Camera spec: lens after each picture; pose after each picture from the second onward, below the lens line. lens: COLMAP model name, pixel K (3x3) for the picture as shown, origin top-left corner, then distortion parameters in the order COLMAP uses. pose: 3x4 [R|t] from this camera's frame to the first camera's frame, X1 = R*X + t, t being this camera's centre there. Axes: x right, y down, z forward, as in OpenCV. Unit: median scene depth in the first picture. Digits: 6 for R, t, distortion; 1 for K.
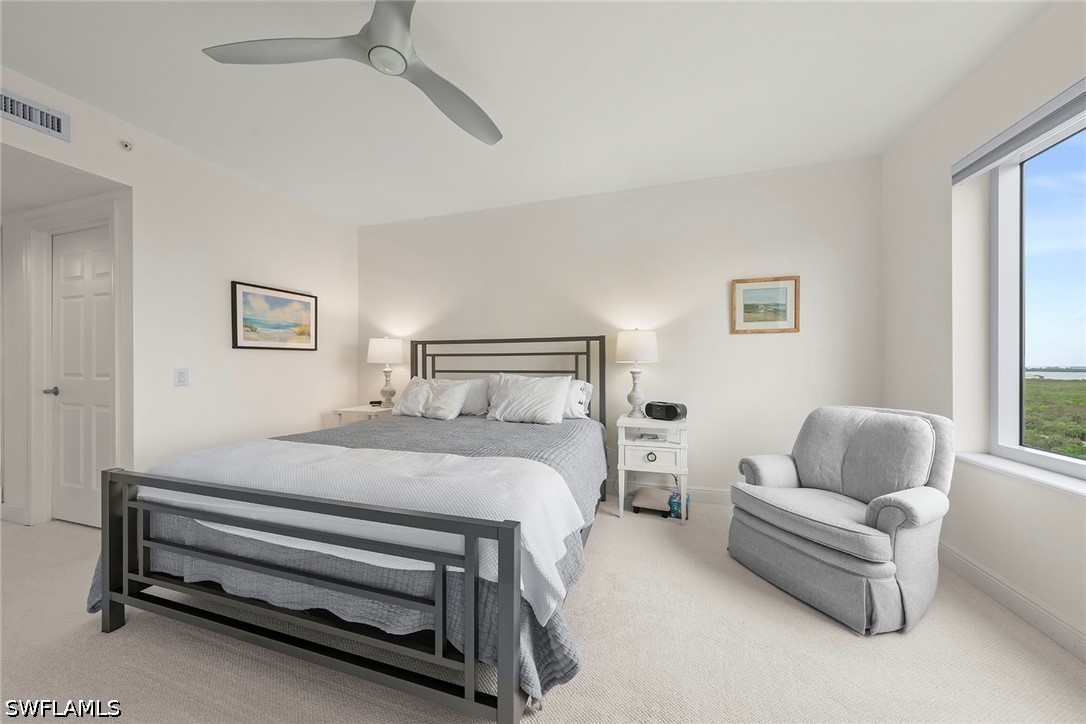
lens RADIAL K [[373.5, 0, 546.2], [0, 373.5, 361.9], [0, 0, 1]] dist [-0.012089, 0.002289]
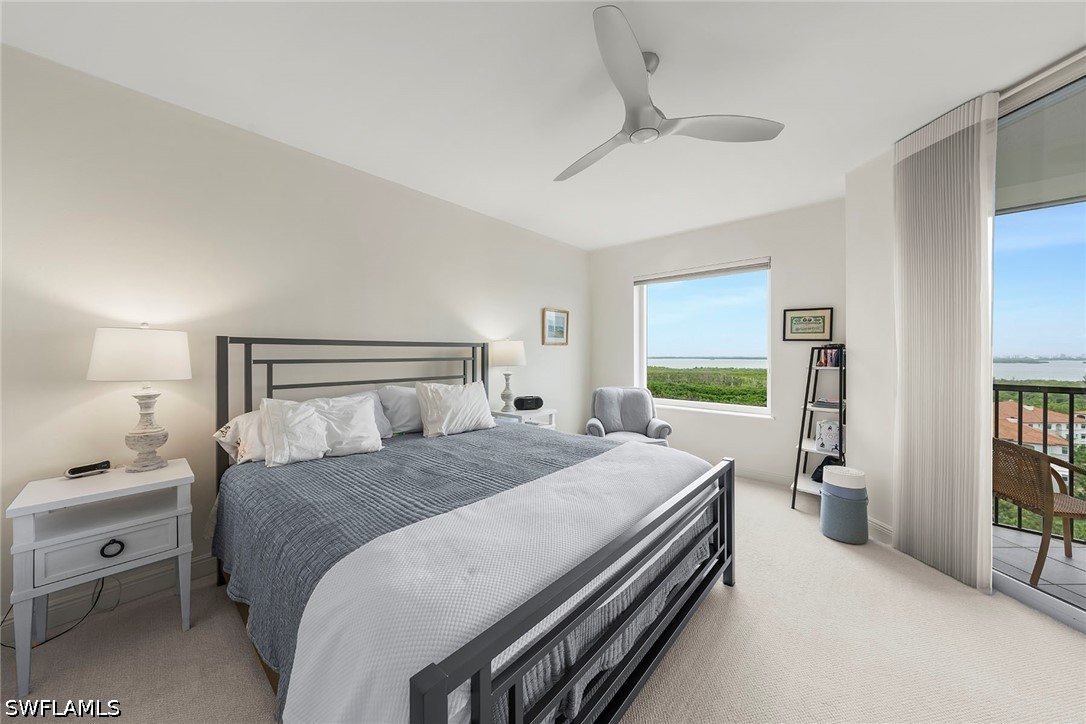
lens RADIAL K [[373.5, 0, 546.2], [0, 373.5, 361.9], [0, 0, 1]] dist [-0.012089, 0.002289]
pose [[0.403419, -0.017290, 0.914852, -0.785491], [-0.000837, 0.999814, 0.019265, -0.034934], [-0.915015, -0.008538, 0.403329, 0.386325]]
